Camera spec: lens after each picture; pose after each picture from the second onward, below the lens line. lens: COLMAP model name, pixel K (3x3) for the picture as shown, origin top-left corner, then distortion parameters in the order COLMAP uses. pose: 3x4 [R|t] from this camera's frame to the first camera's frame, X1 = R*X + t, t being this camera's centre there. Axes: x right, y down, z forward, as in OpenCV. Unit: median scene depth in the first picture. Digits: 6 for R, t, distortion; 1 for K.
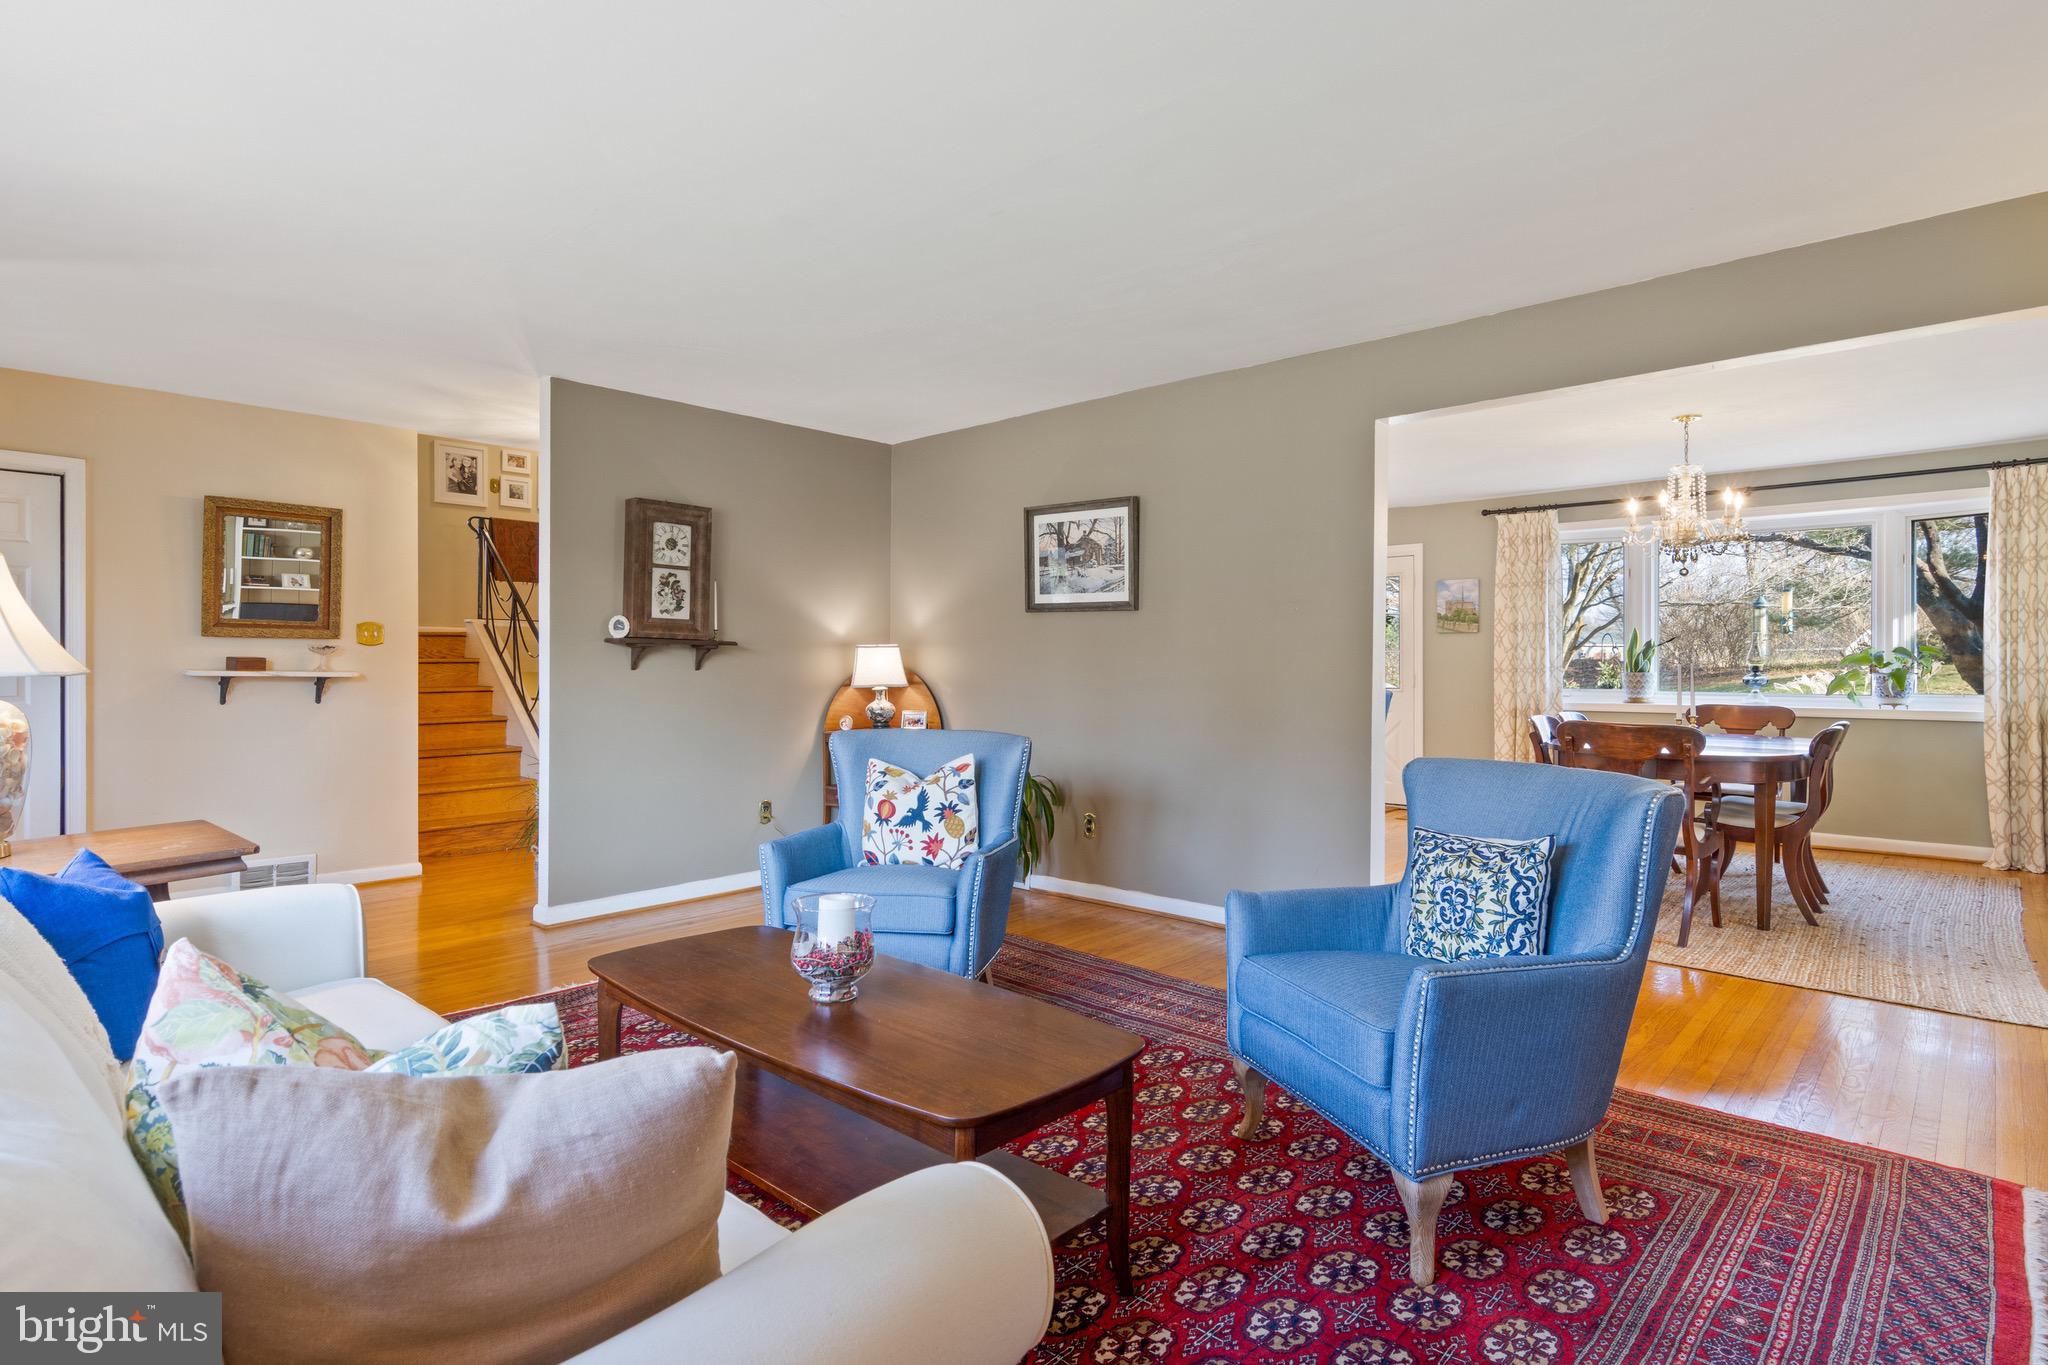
lens RADIAL K [[1053.1, 0, 1029.1], [0, 1053.1, 668.7], [0, 0, 1]] dist [0.016647, -0.005099]
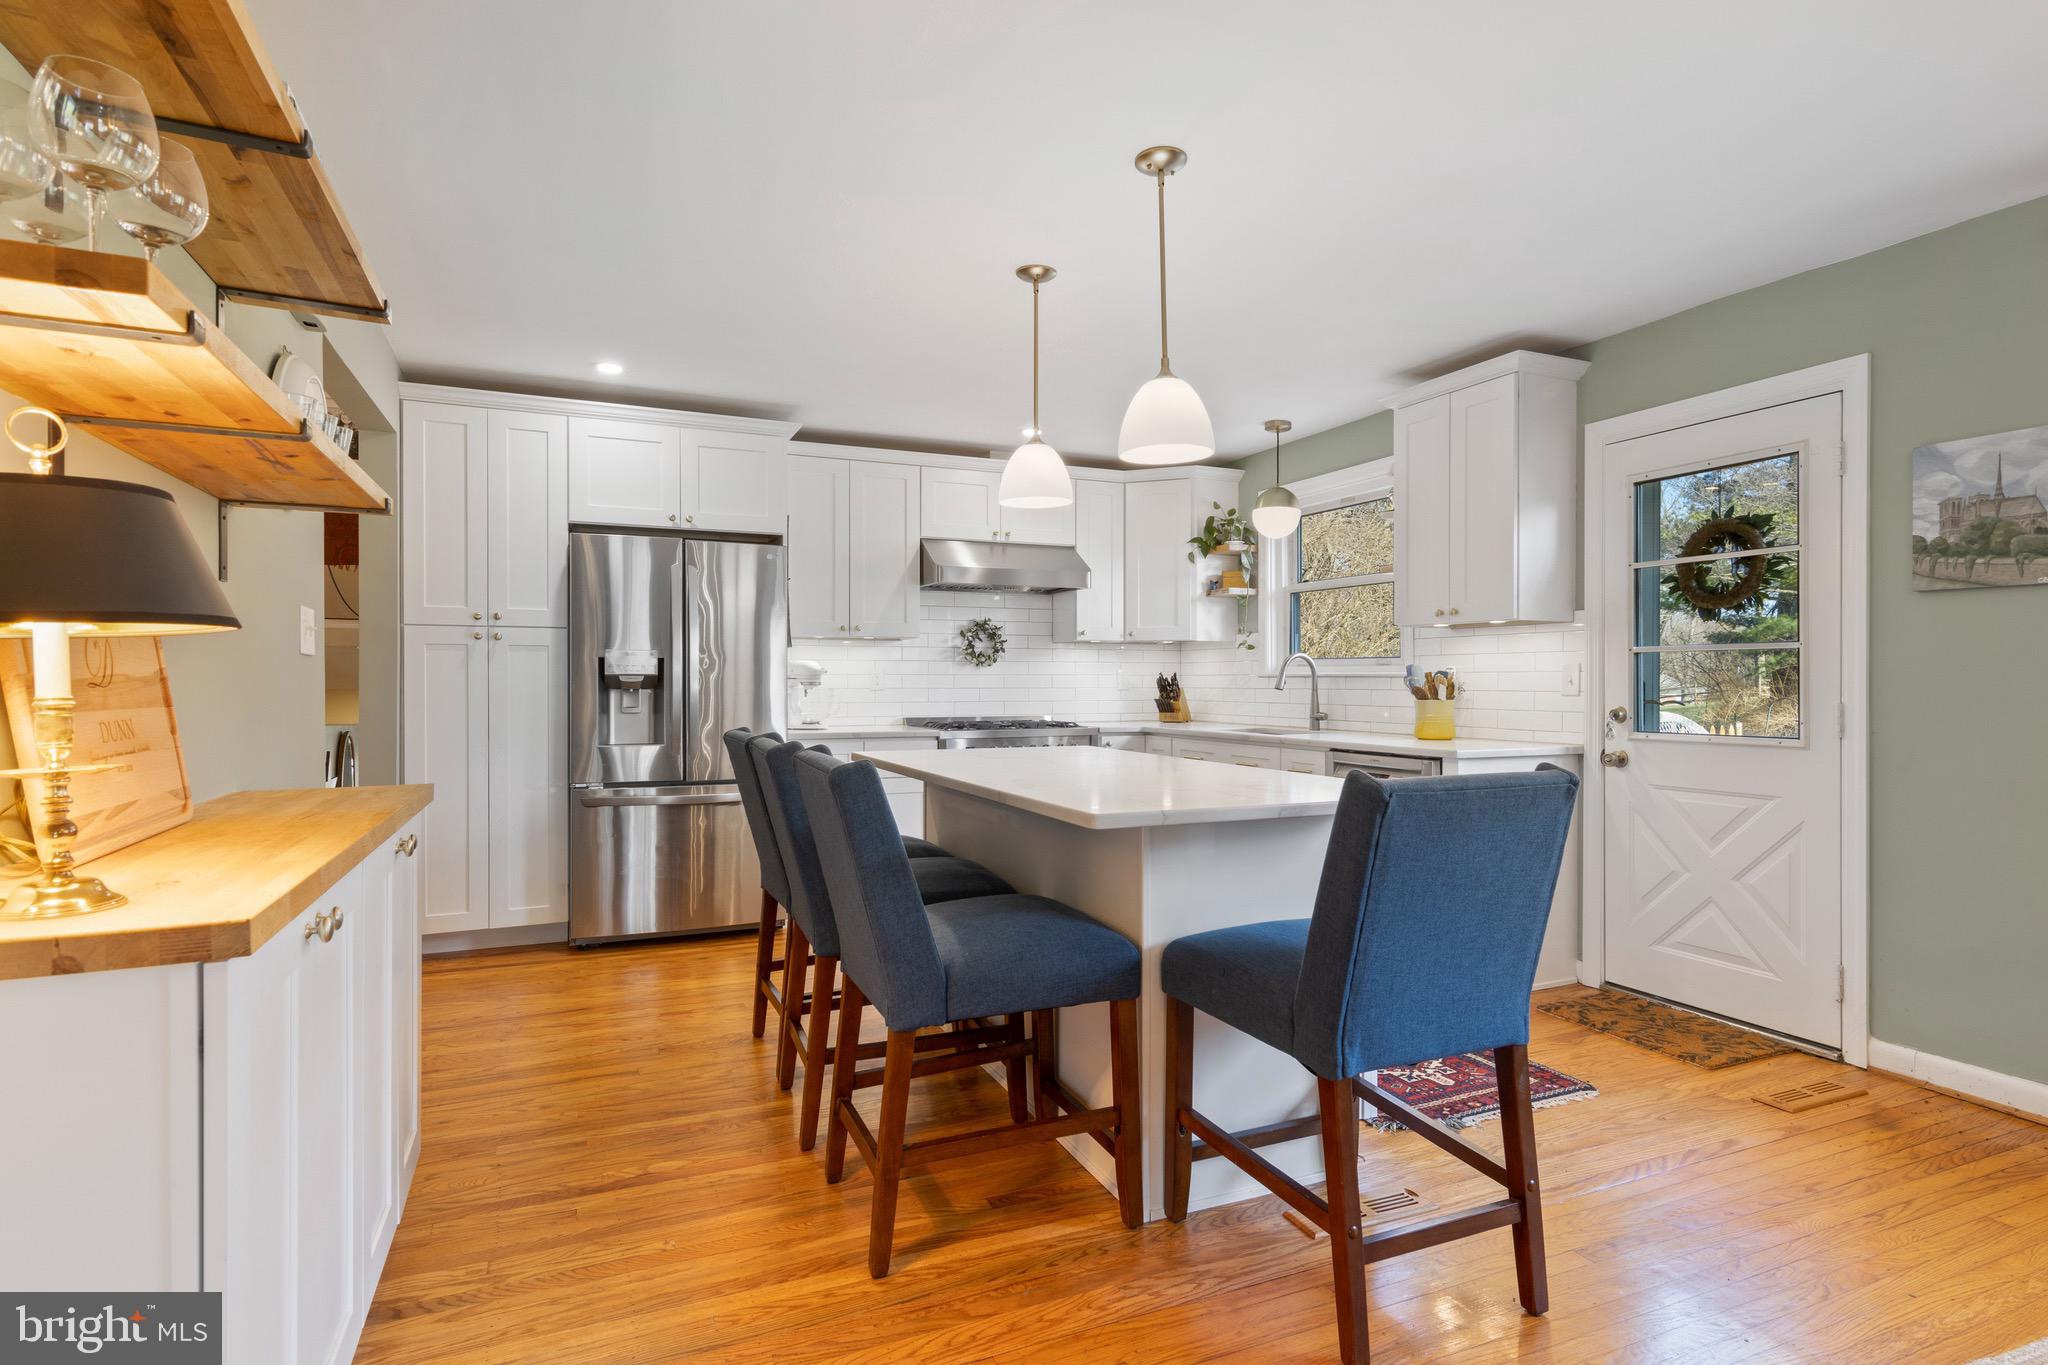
lens RADIAL K [[1053.1, 0, 1024.7], [0, 1053.1, 685.2], [0, 0, 1]] dist [0.016647, -0.005099]
pose [[0.908818, 0.002286, -0.417187, 0.358784], [-0.001141, 0.999995, 0.002994, -0.003354], [0.417192, -0.002245, 0.908816, 0.740166]]
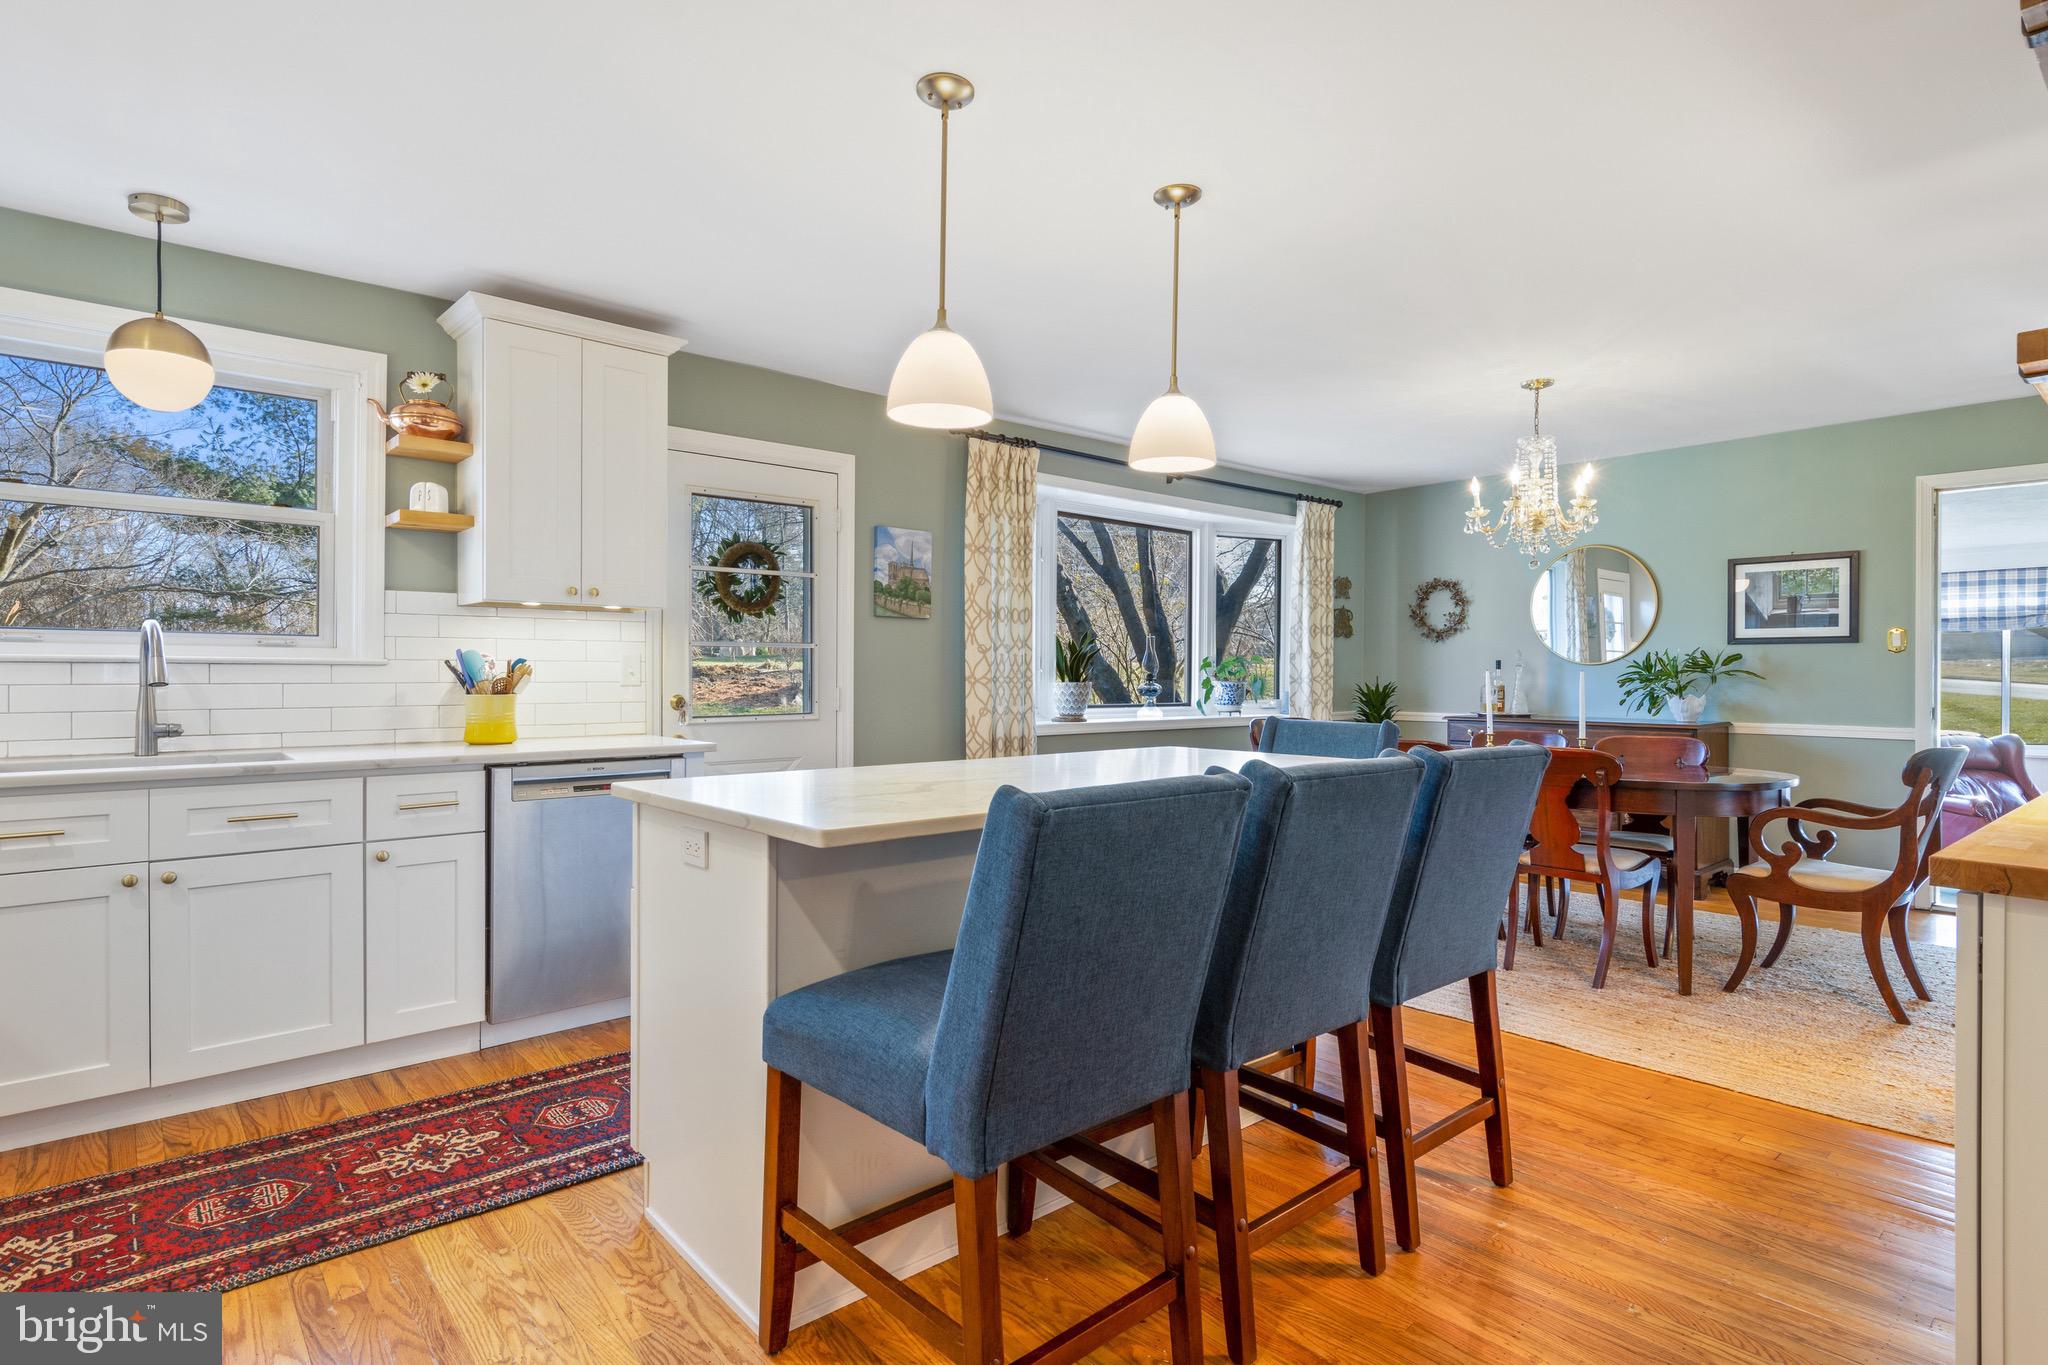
lens RADIAL K [[1053.1, 0, 1025.1], [0, 1053.1, 675.9], [0, 0, 1]] dist [0.016647, -0.005099]
pose [[0.125397, -0.001518, 0.992106, -0.243663], [-0.000255, 0.999999, 0.001562, -0.002673], [-0.992107, -0.000449, 0.125396, 1.162903]]
